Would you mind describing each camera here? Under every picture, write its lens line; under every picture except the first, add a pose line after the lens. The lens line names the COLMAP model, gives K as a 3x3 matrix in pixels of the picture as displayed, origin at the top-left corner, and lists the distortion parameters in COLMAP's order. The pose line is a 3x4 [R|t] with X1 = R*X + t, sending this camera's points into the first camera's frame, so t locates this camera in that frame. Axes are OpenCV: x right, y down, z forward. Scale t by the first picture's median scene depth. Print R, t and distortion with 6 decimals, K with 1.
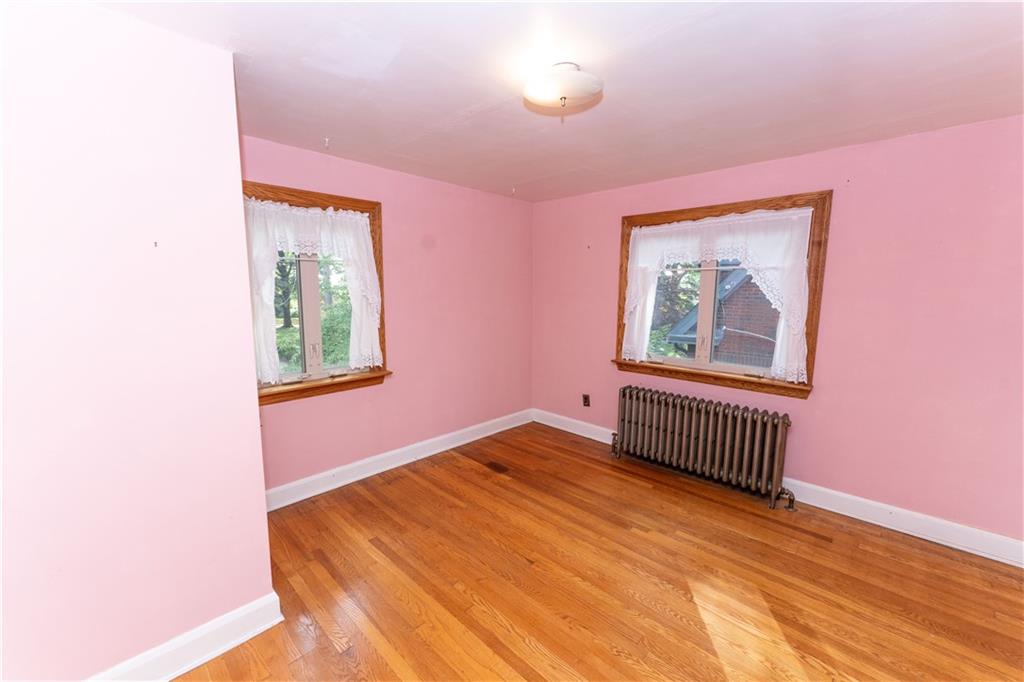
lens RADIAL K [[409.9, 0, 506.9], [0, 409.9, 343.9], [0, 0, 1]] dist [-0.000254, -0.000041]
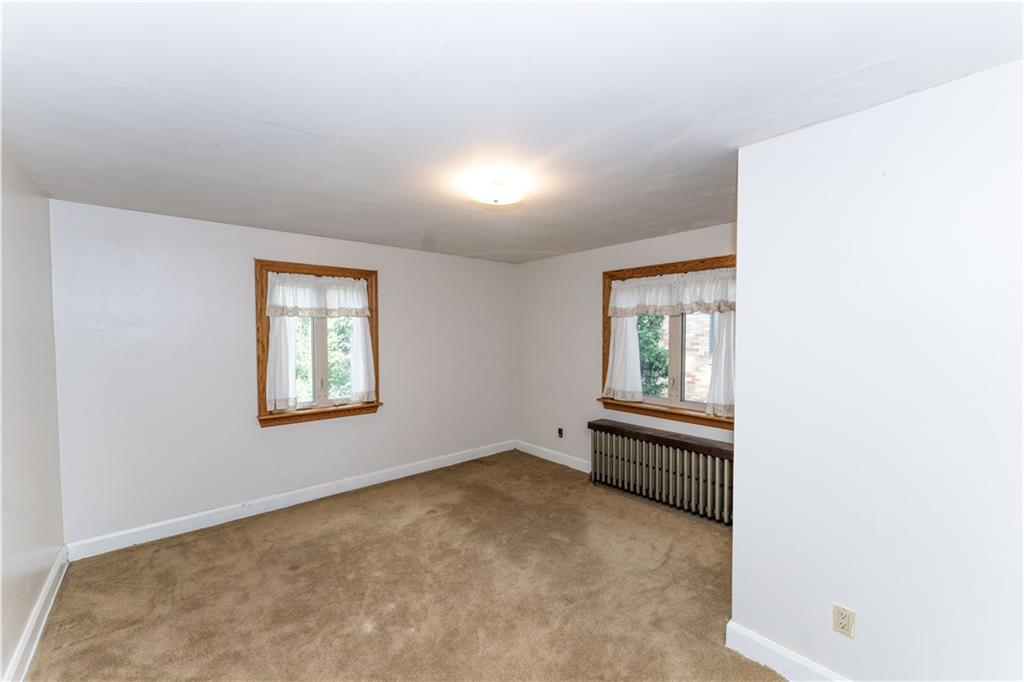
lens RADIAL K [[409.9, 0, 511.2], [0, 409.9, 345.6], [0, 0, 1]] dist [-0.000254, -0.000041]
pose [[0.995854, -0.005147, -0.090818, 0.158304], [-0.004819, 0.994011, -0.109178, 0.021981], [0.090836, 0.109163, 0.989865, -0.154588]]
